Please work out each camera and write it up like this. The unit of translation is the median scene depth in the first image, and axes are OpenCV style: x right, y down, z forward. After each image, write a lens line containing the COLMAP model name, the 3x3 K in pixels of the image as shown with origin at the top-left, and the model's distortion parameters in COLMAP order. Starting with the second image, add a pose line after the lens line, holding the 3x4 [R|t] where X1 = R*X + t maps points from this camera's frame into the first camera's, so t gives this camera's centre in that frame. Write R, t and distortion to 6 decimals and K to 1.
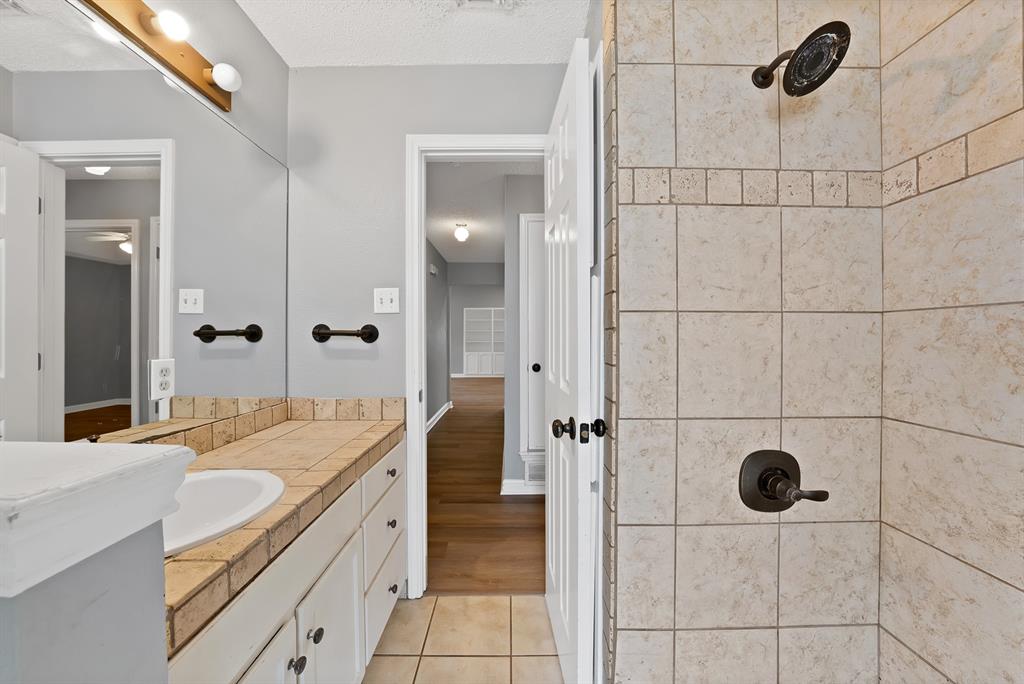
lens RADIAL K [[369.8, 0, 504.5], [0, 369.8, 337.3], [0, 0, 1]] dist [-0.029056, 0.006808]
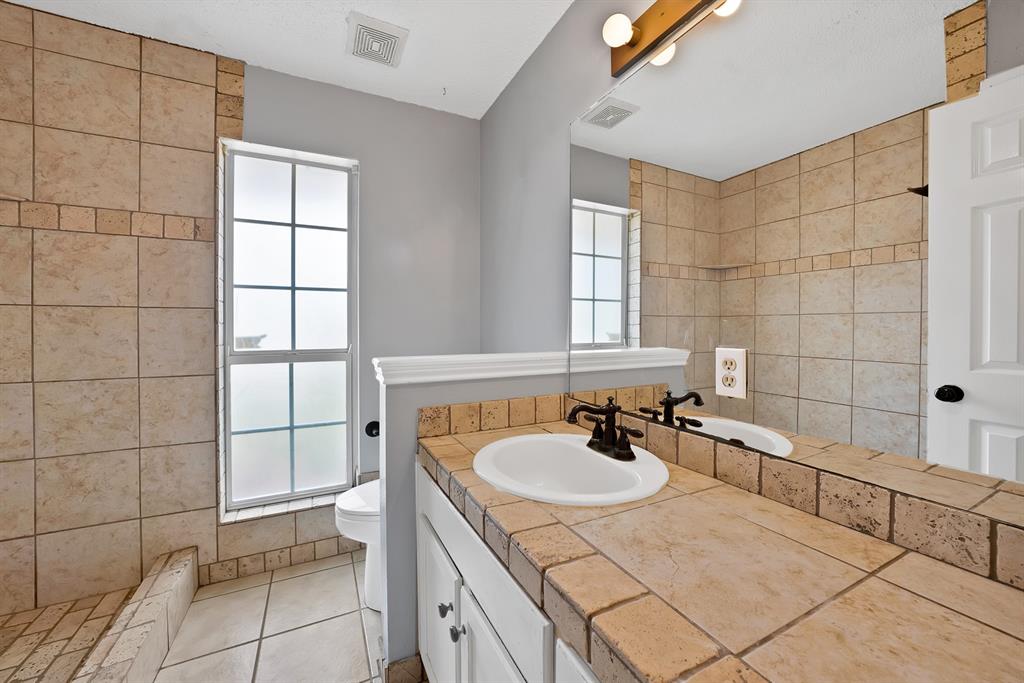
lens RADIAL K [[369.8, 0, 504.5], [0, 369.8, 336.8], [0, 0, 1]] dist [-0.029056, 0.006808]
pose [[-0.883912, 0.035843, -0.466278, -0.132385], [0.025550, 0.999271, 0.028381, 0.001205], [0.466955, 0.013173, -0.884183, 1.411615]]
